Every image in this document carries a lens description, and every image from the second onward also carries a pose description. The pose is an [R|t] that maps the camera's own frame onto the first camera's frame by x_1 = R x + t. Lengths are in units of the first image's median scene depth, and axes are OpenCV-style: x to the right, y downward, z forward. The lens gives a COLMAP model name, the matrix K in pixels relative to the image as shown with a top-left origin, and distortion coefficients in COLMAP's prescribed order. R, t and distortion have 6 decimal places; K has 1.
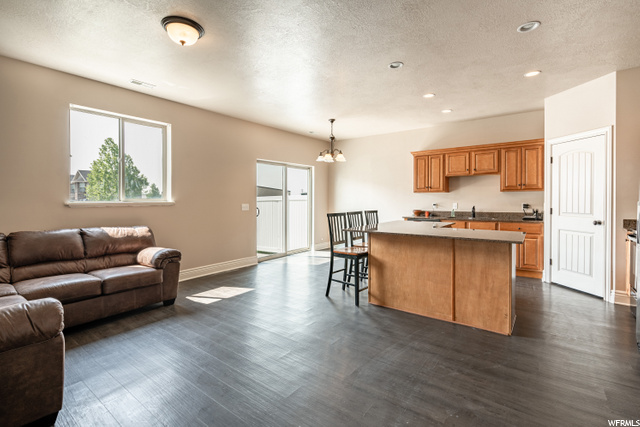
lens RADIAL K [[295.9, 0, 316.7], [0, 295.9, 201.8], [0, 0, 1]] dist [-0.004691, 0.001798]
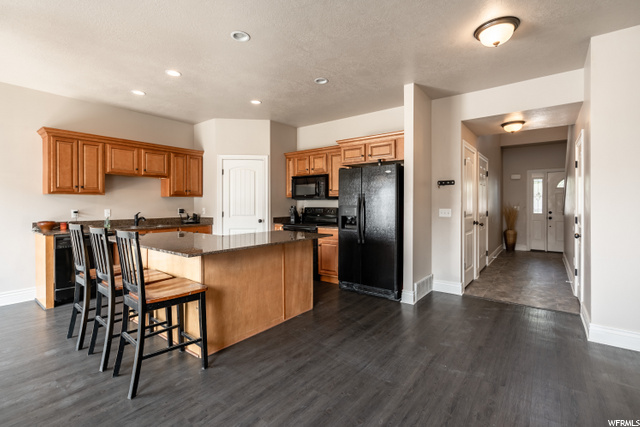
lens RADIAL K [[295.9, 0, 320.5], [0, 295.9, 205.7], [0, 0, 1]] dist [-0.004691, 0.001798]
pose [[-0.001935, -0.001768, 0.999997, -0.455623], [0.008364, 0.999963, 0.001784, -0.002677], [-0.999963, 0.008368, -0.001920, 0.673163]]
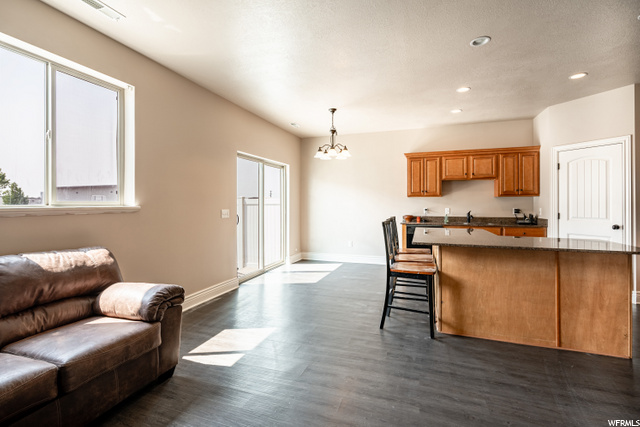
lens RADIAL K [[295.9, 0, 315.8], [0, 295.9, 202.8], [0, 0, 1]] dist [-0.004691, 0.001798]
pose [[0.953445, 0.004636, 0.301530, -0.357958], [-0.001157, 0.999931, -0.011714, -0.001009], [-0.301564, 0.010820, 0.953385, 0.305855]]
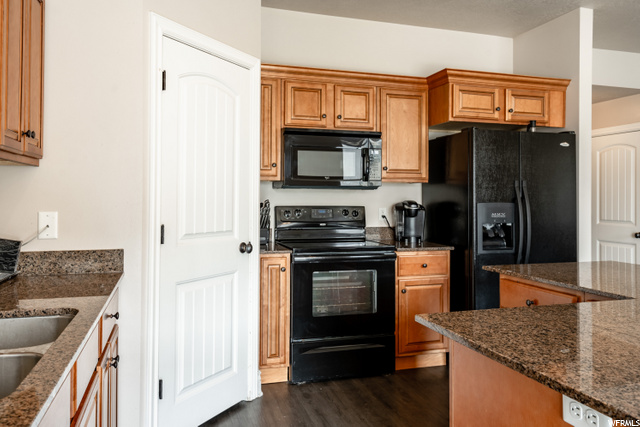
lens RADIAL K [[483.6, 0, 319.7], [0, 483.6, 192.0], [0, 0, 1]] dist [0.011028, 0.000192]
pose [[-0.818050, 0.005368, 0.575121, 0.376824], [0.000203, 0.999959, -0.009045, -0.011750], [-0.575146, -0.007283, -0.818018, 1.493121]]
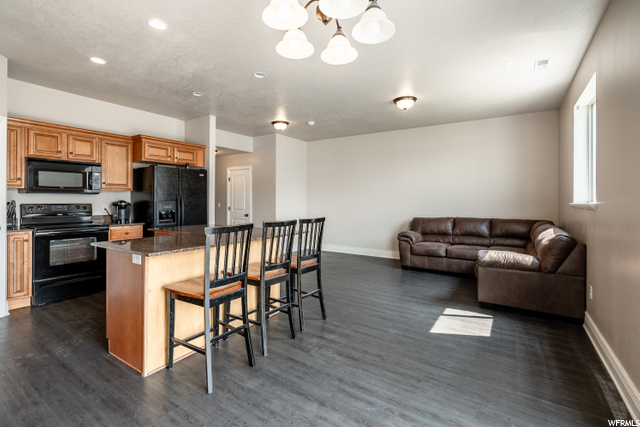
lens RADIAL K [[295.9, 0, 320.7], [0, 295.9, 199.4], [0, 0, 1]] dist [-0.004691, 0.001798]
pose [[-0.997003, -0.000264, -0.077359, 0.108707], [-0.000592, 0.999991, 0.004217, -0.011882], [0.077358, 0.004250, -0.996994, 1.782518]]
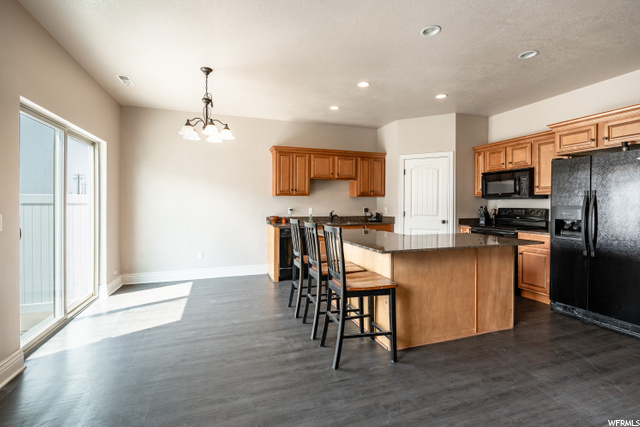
lens RADIAL K [[295.9, 0, 317.3], [0, 295.9, 206.0], [0, 0, 1]] dist [-0.004691, 0.001798]
pose [[0.550048, -0.001171, 0.835132, -0.464965], [0.001727, 0.999998, 0.000265, -0.002313], [-0.835131, 0.001296, 0.550049, 0.700813]]
